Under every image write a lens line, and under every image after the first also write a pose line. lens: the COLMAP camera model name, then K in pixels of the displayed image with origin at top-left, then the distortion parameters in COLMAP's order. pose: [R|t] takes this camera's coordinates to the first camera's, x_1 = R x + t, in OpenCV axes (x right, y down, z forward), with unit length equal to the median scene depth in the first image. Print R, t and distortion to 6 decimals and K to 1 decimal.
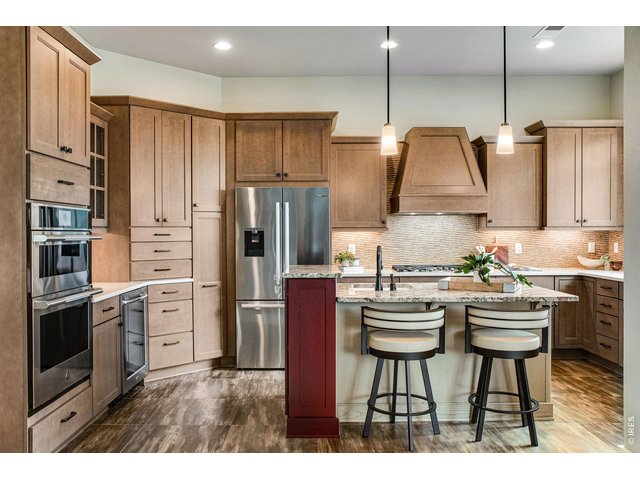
lens RADIAL K [[596.2, 0, 320.0], [0, 596.2, 240.0], [0, 0, 1]] dist [-0.007639, -0.002066]
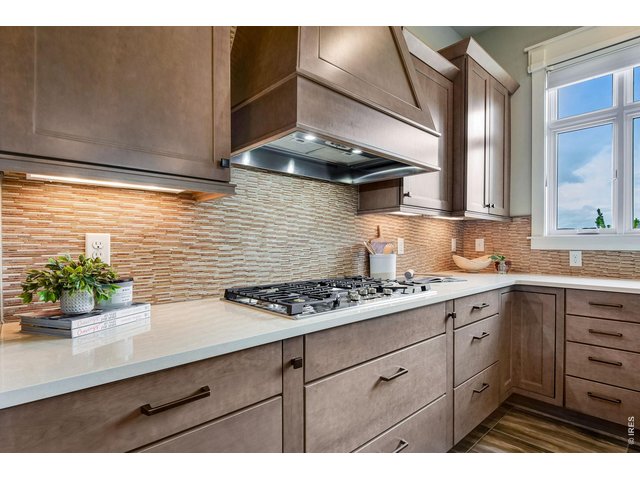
lens RADIAL K [[334.2, 0, 322.4], [0, 334.2, 244.0], [0, 0, 1]] dist [-0.002379, -0.000567]
pose [[0.741653, 0.002823, 0.670777, 0.023681], [0.007049, 0.999903, -0.012002, 0.015972], [-0.670746, 0.013630, 0.741562, 0.813225]]
